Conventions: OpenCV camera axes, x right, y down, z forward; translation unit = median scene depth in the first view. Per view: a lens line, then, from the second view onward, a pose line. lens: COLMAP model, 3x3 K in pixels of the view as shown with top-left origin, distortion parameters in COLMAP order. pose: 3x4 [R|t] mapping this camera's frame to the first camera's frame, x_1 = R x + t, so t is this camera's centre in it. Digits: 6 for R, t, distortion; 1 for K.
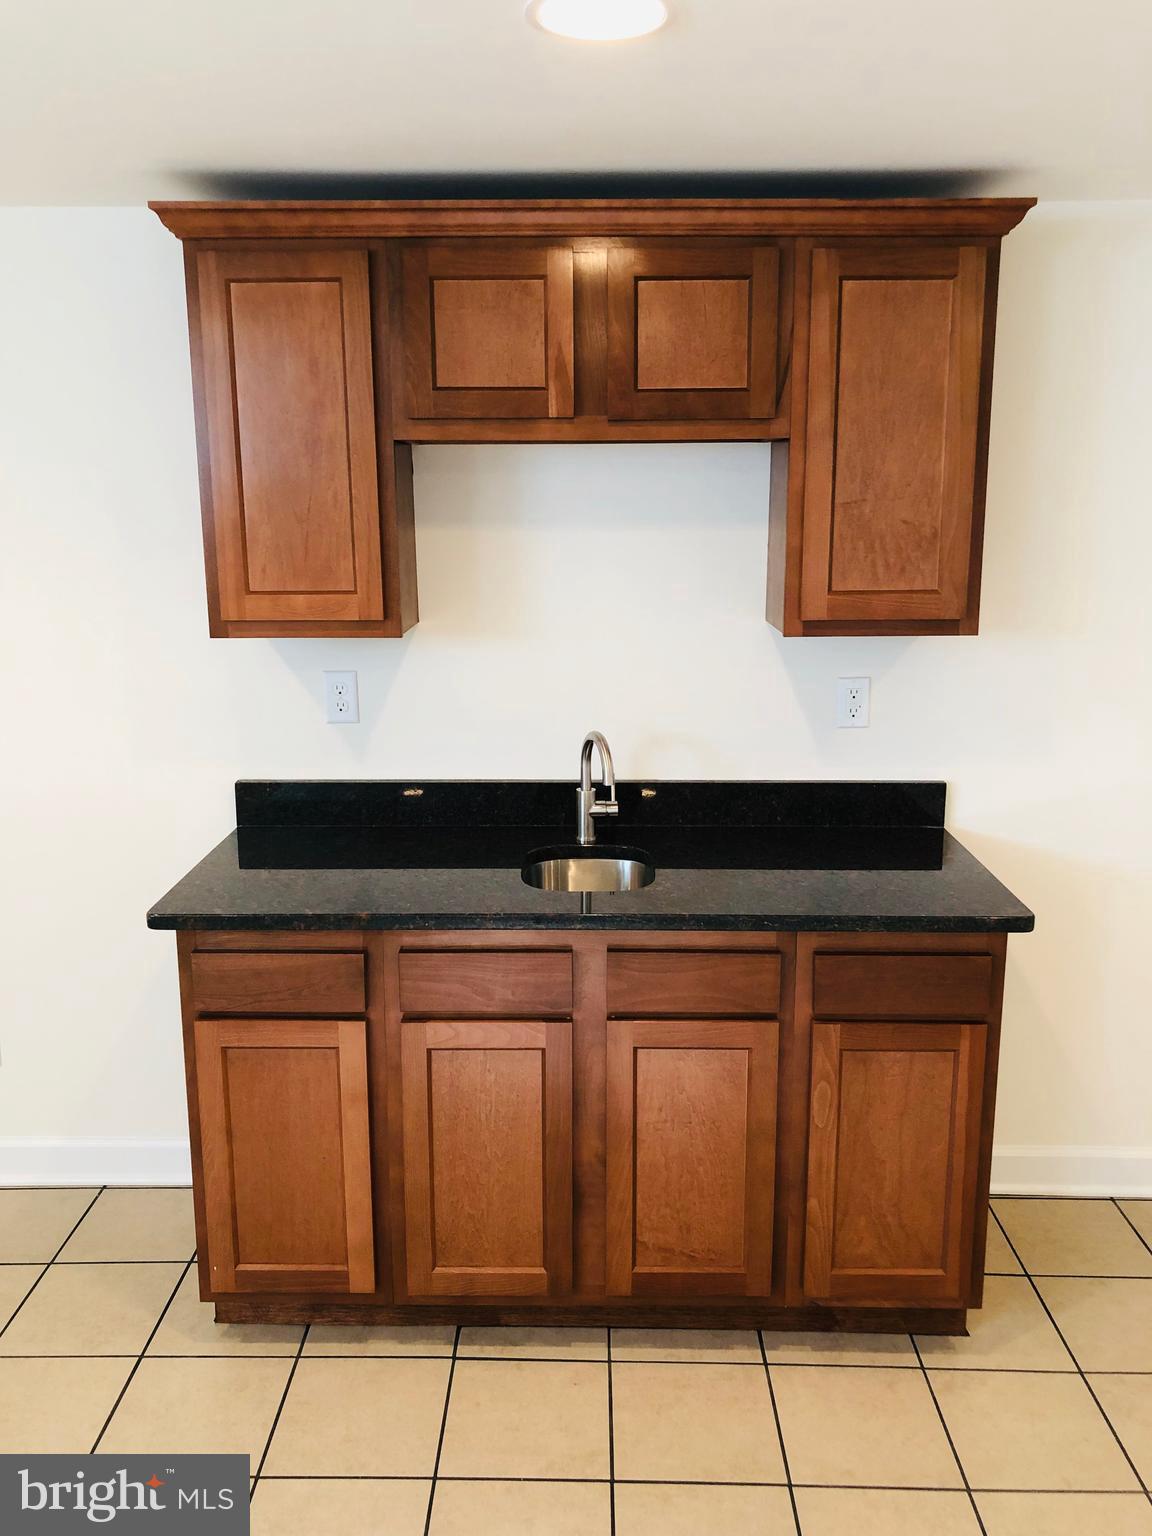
lens RADIAL K [[1291.4, 0, 572.3], [0, 1291.4, 725.8], [0, 0, 1]] dist [-0.011834, 0.062910]
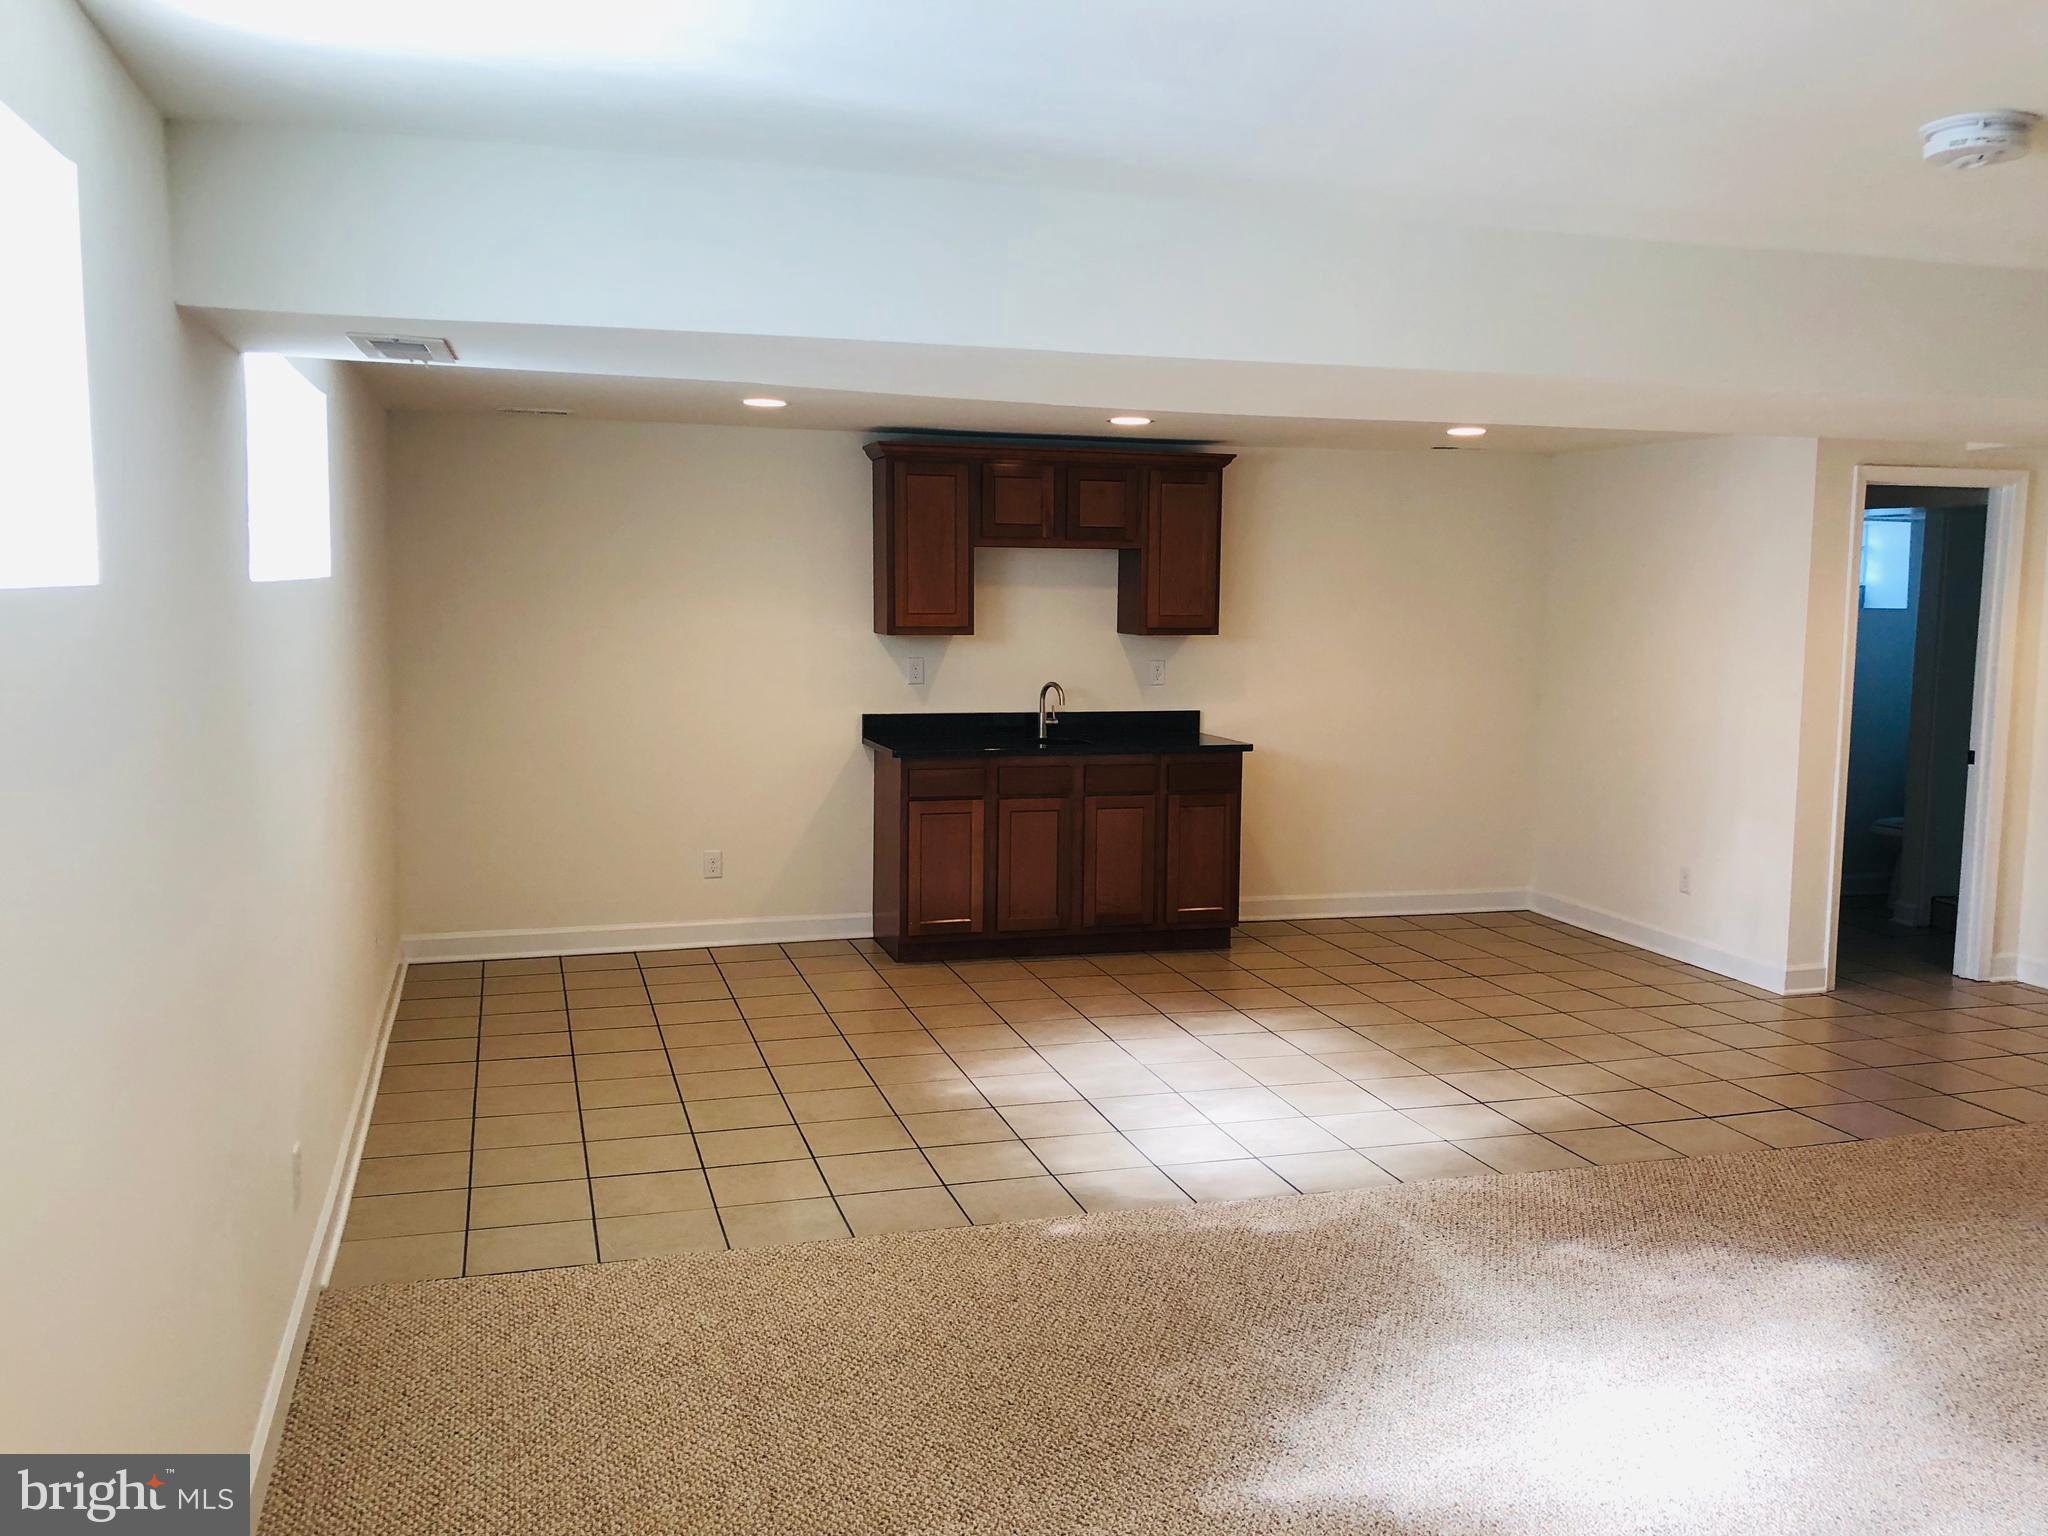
lens RADIAL K [[1698.8, 0, 1025.1], [0, 1698.8, 762.0], [0, 0, 1]] dist [0.032386, -0.015466]
pose [[0.952799, -0.021937, 0.302809, -0.935286], [0.049373, 0.995305, -0.083249, 0.391642], [-0.299561, 0.094270, 0.949408, -1.748282]]
